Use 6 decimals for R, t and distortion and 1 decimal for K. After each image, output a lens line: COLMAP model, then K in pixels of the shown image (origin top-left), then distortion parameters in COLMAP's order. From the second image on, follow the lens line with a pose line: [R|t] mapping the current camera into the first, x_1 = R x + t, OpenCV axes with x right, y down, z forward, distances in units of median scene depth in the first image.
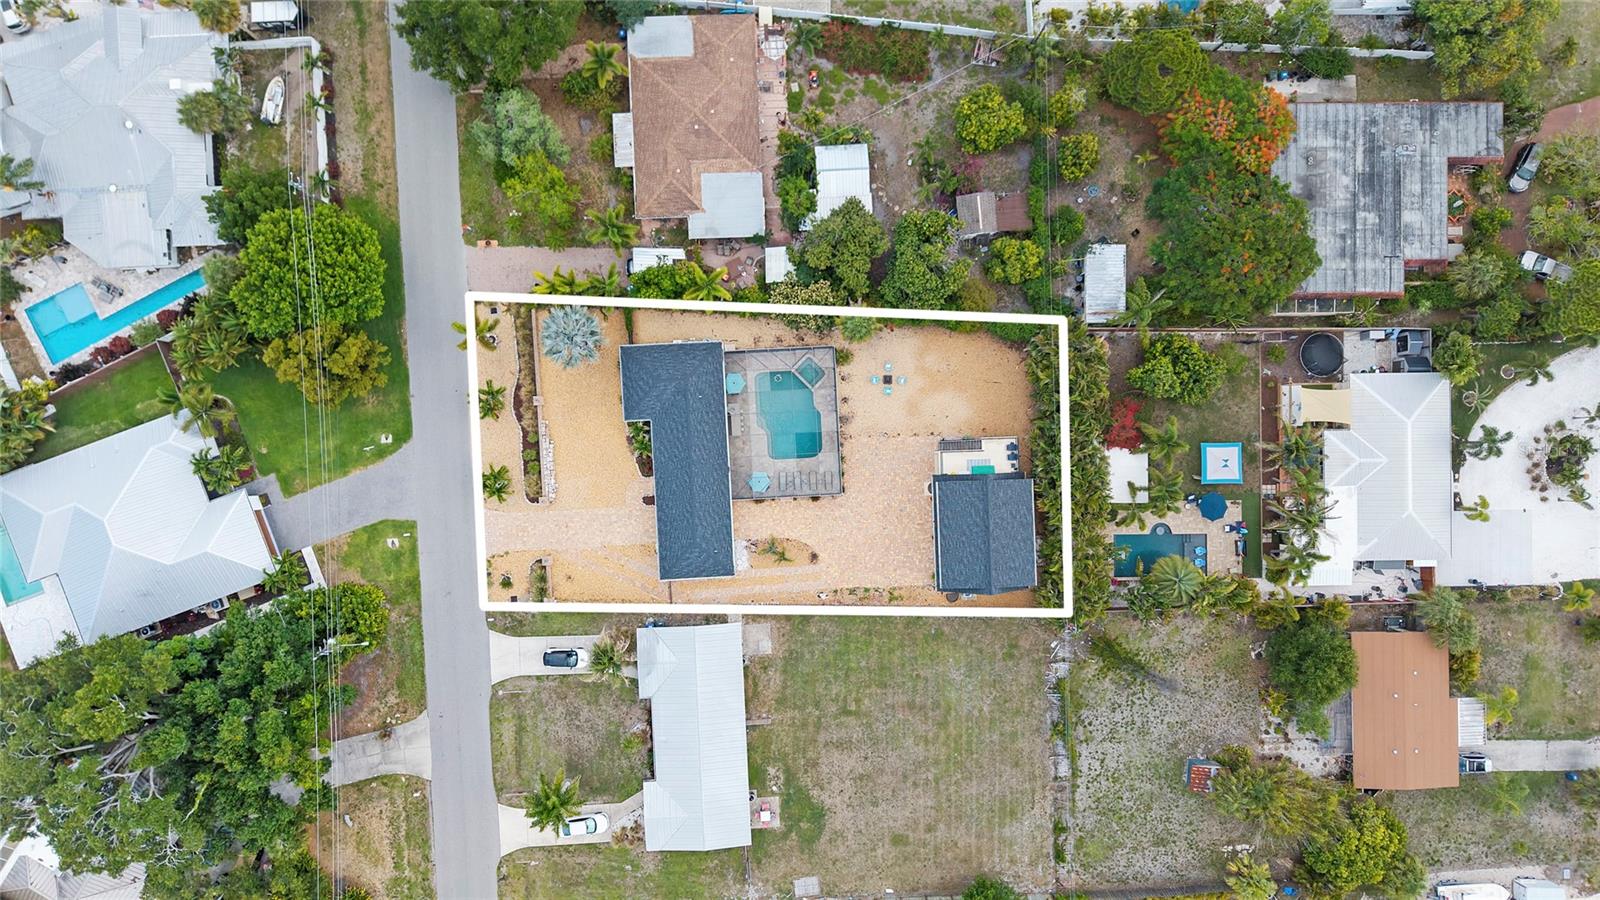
lens RADIAL K [[1074.0, 0, 797.8], [0, 1074.0, 462.8], [0, 0, 1]] dist [0.055291, -0.067064]
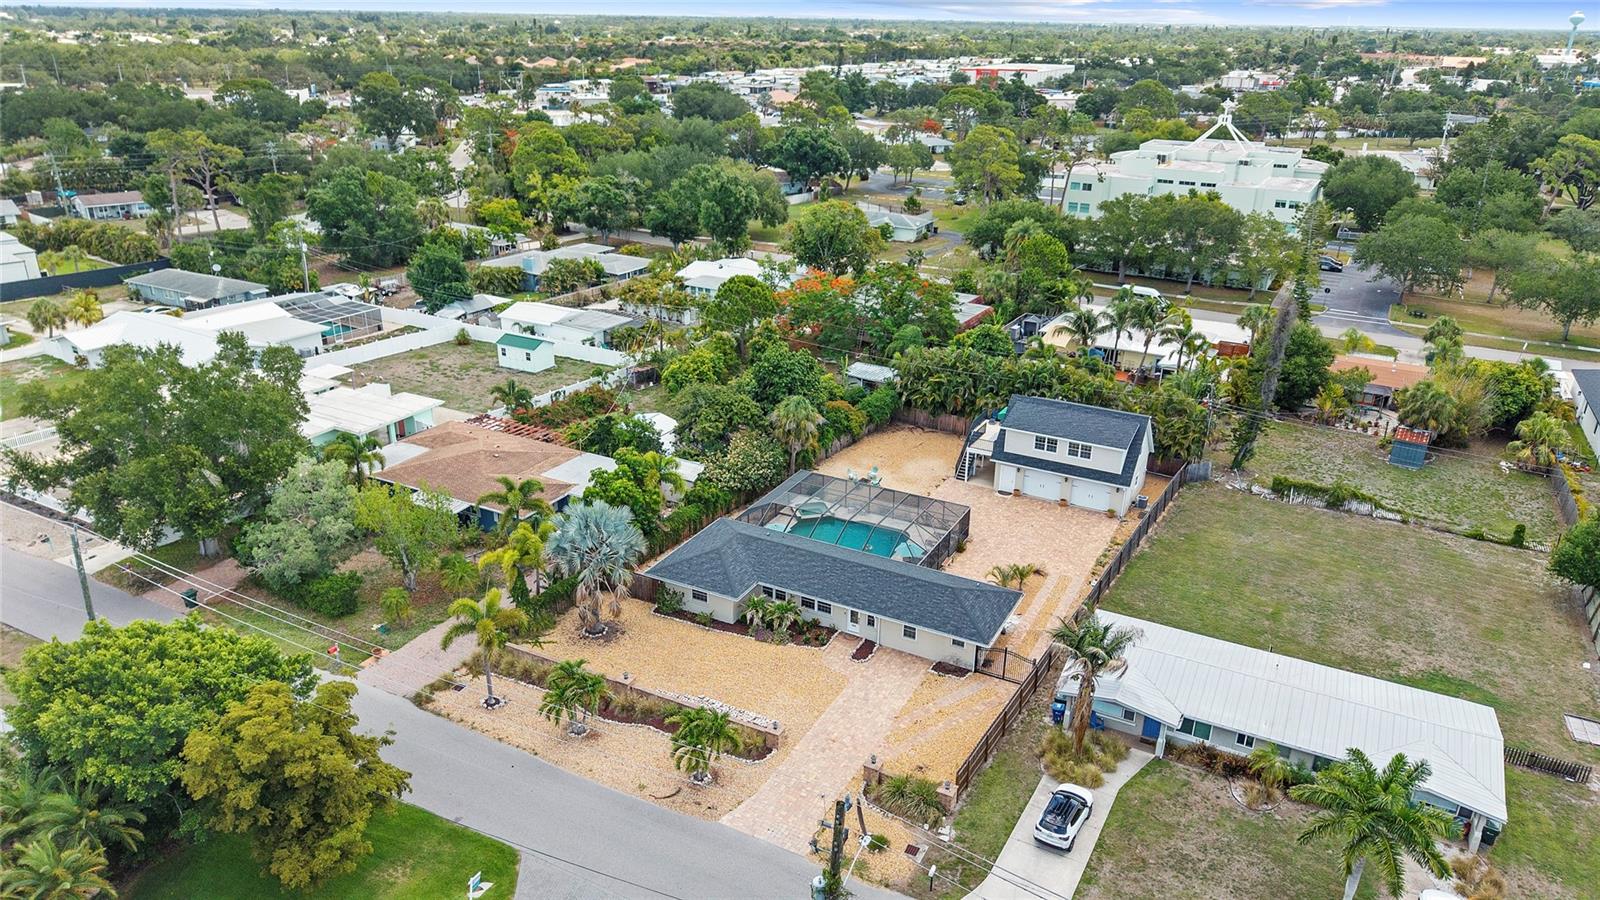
lens RADIAL K [[1074.0, 0, 797.8], [0, 1074.0, 462.8], [0, 0, 1]] dist [0.055291, -0.067064]
pose [[0.511377, -0.328034, 0.794284, -0.620204], [0.859356, 0.194098, -0.473110, 0.279630], [0.001027, 0.924510, 0.381155, 0.656587]]
